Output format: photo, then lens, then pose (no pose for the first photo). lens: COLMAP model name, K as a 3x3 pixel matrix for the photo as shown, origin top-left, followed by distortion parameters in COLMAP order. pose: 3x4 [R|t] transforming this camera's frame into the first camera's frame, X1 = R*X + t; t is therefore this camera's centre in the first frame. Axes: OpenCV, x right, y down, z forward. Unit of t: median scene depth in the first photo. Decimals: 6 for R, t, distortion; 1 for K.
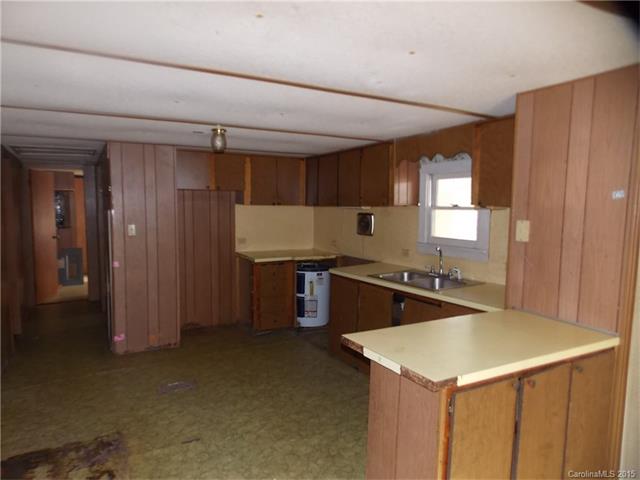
lens RADIAL K [[429.7, 0, 316.2], [0, 429.7, 244.7], [0, 0, 1]] dist [-0.045553, 0.007141]
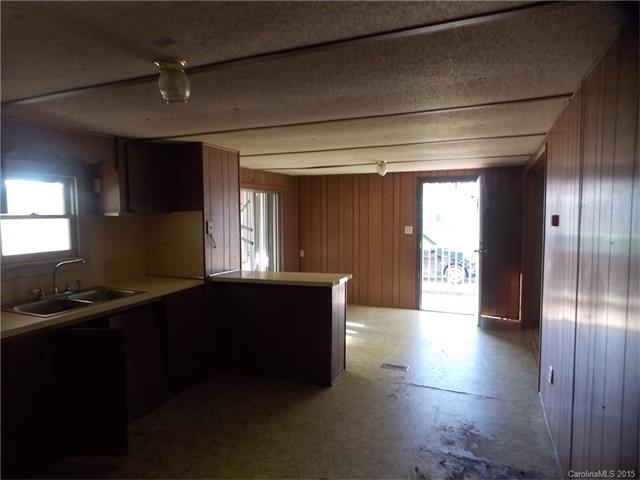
lens RADIAL K [[429.7, 0, 316.2], [0, 429.7, 244.7], [0, 0, 1]] dist [-0.045553, 0.007141]
pose [[-0.627226, -0.064444, 0.776167, -0.711411], [0.074435, 0.987049, 0.142104, -0.114245], [-0.775272, 0.146906, -0.614306, 1.148397]]
